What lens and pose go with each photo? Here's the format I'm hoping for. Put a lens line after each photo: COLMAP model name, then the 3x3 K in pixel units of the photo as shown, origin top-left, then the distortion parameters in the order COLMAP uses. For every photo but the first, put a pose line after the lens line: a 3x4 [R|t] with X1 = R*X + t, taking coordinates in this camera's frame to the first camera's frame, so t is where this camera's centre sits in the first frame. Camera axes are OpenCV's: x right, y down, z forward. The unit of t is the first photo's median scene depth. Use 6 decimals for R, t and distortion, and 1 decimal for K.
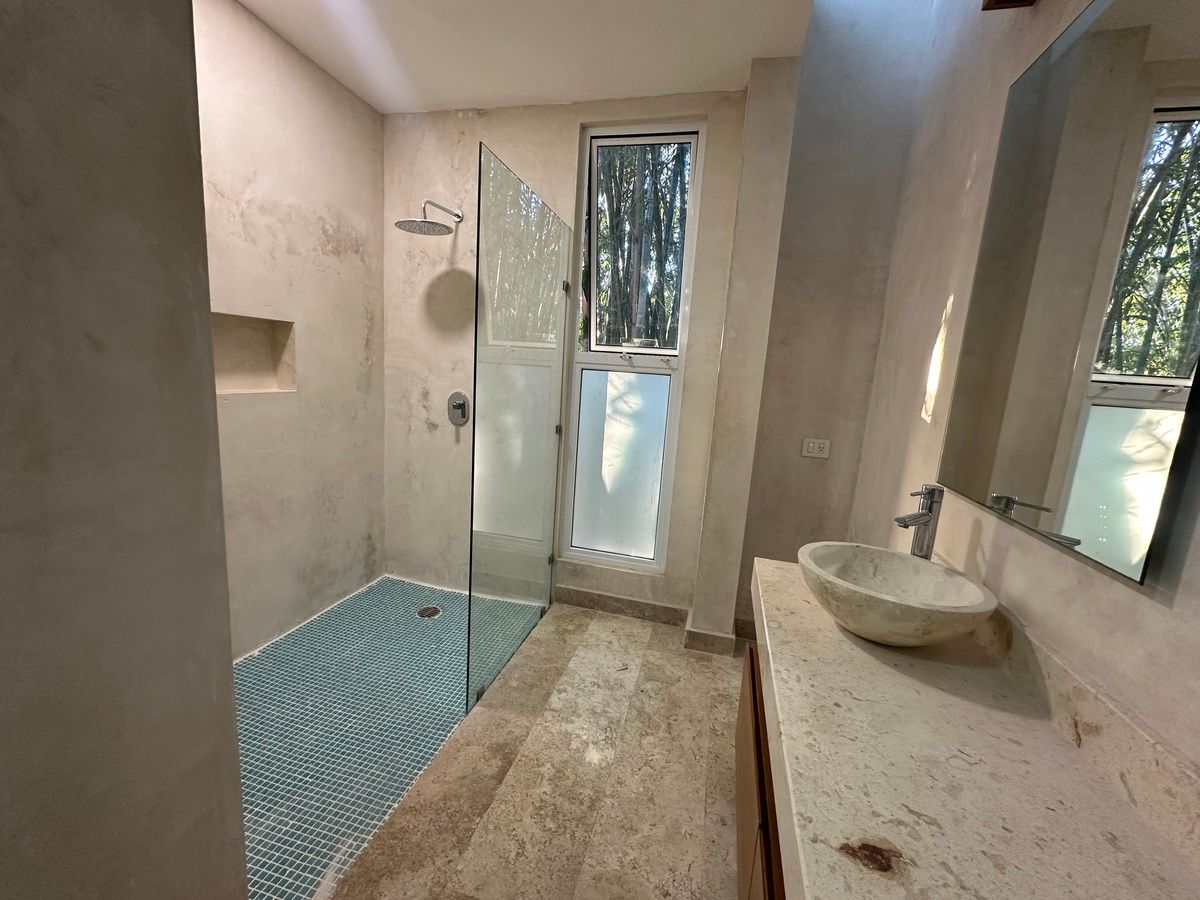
lens RADIAL K [[480.3, 0, 600.6], [0, 480.3, 449.7], [0, 0, 1]] dist [-0.004785, 0.000130]
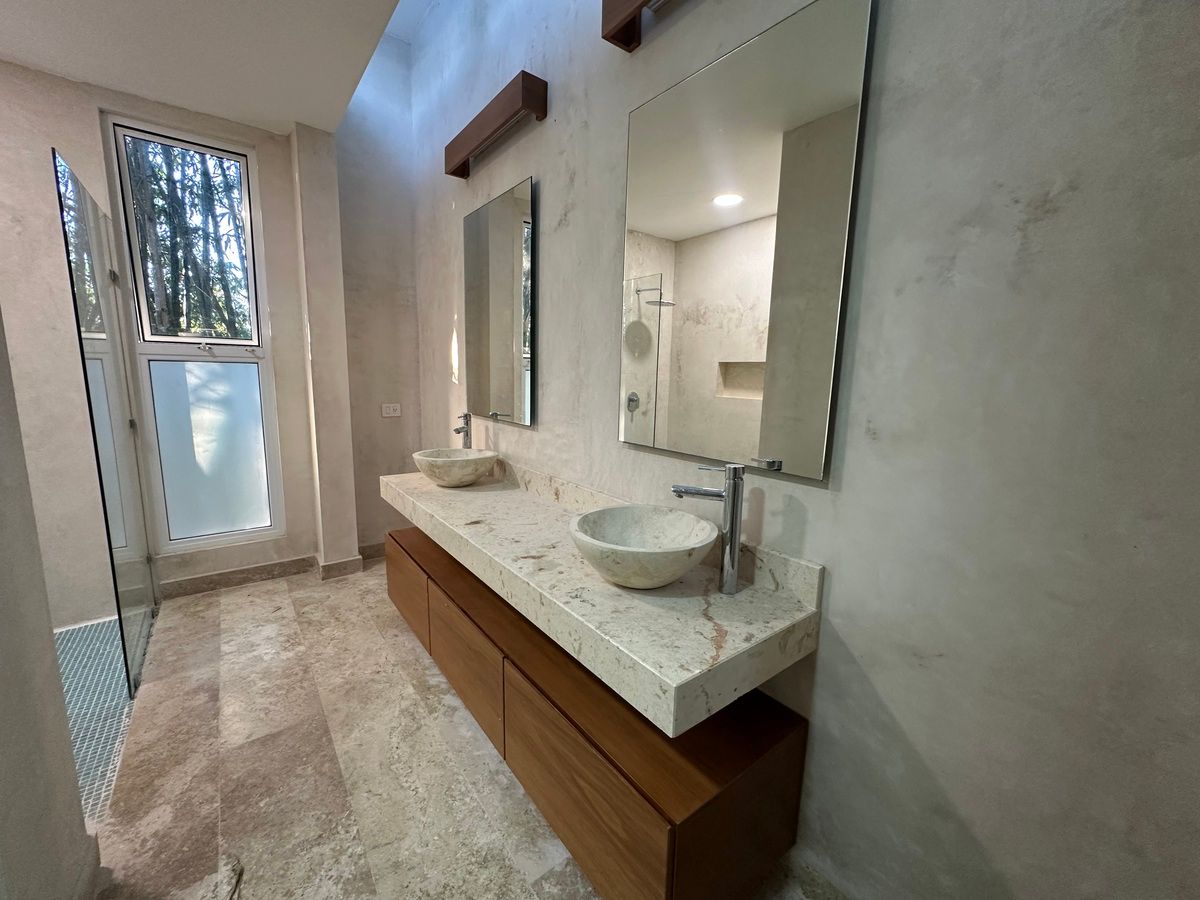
lens RADIAL K [[480.3, 0, 599.3], [0, 480.3, 449.7], [0, 0, 1]] dist [-0.004785, 0.000130]
pose [[0.612683, -0.176219, 0.770433, -0.293457], [0.146373, 0.983262, 0.108497, 0.047773], [-0.776656, 0.046297, 0.628221, -0.374581]]
